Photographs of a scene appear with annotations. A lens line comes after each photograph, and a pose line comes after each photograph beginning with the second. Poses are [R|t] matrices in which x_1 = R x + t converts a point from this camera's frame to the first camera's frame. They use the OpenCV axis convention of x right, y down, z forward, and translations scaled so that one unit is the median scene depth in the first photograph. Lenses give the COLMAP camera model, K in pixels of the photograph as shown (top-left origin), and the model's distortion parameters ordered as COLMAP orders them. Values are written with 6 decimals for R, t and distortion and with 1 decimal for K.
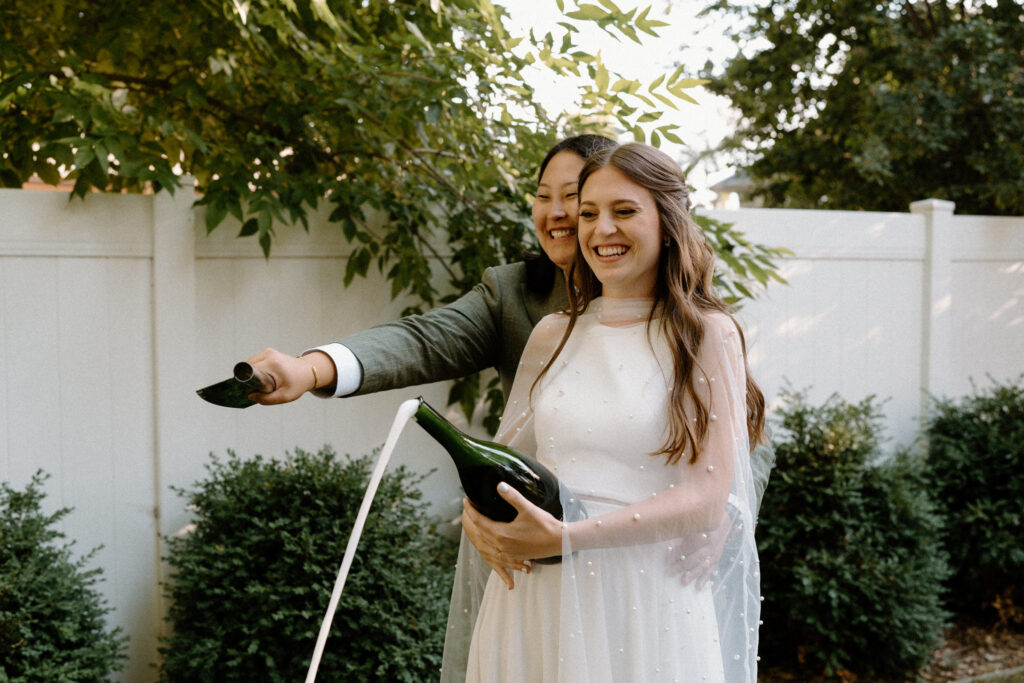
lens RADIAL K [[1114.3, 0, 513.1], [0, 1114.3, 343.7], [0, 0, 1]] dist [-0.015590, 0.000000]
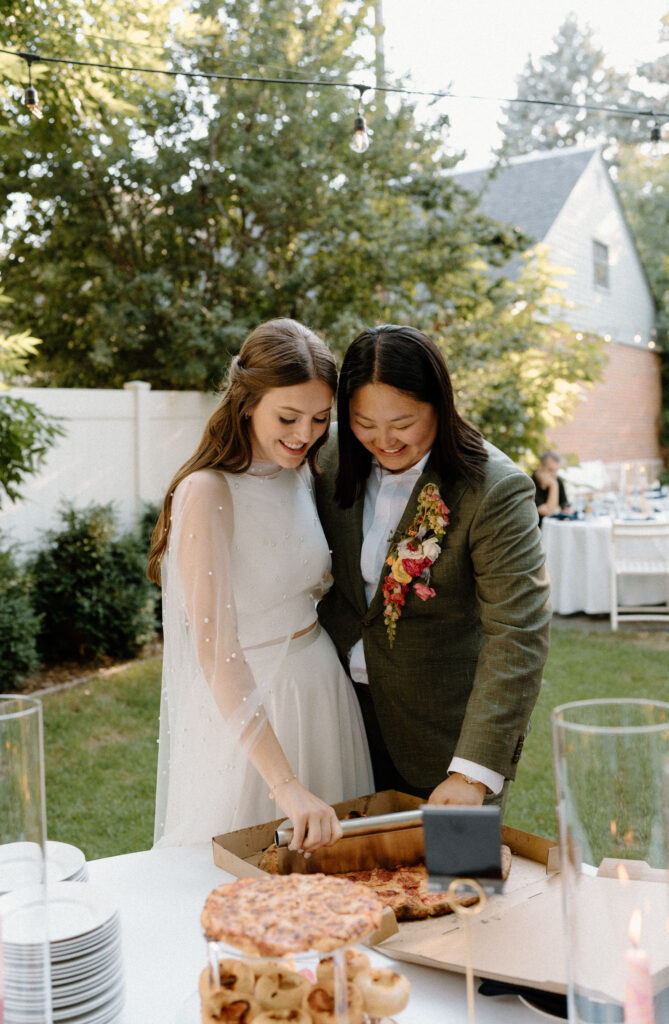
lens RADIAL K [[1053.1, 0, 335.1], [0, 1053.1, 511.7], [0, 0, 1]] dist [0.008284, 0.000000]
pose [[0.837785, -0.048178, 0.543870, -0.296197], [0.025003, 0.998440, 0.049931, -0.009516], [-0.545427, -0.028233, 0.837683, -0.595945]]
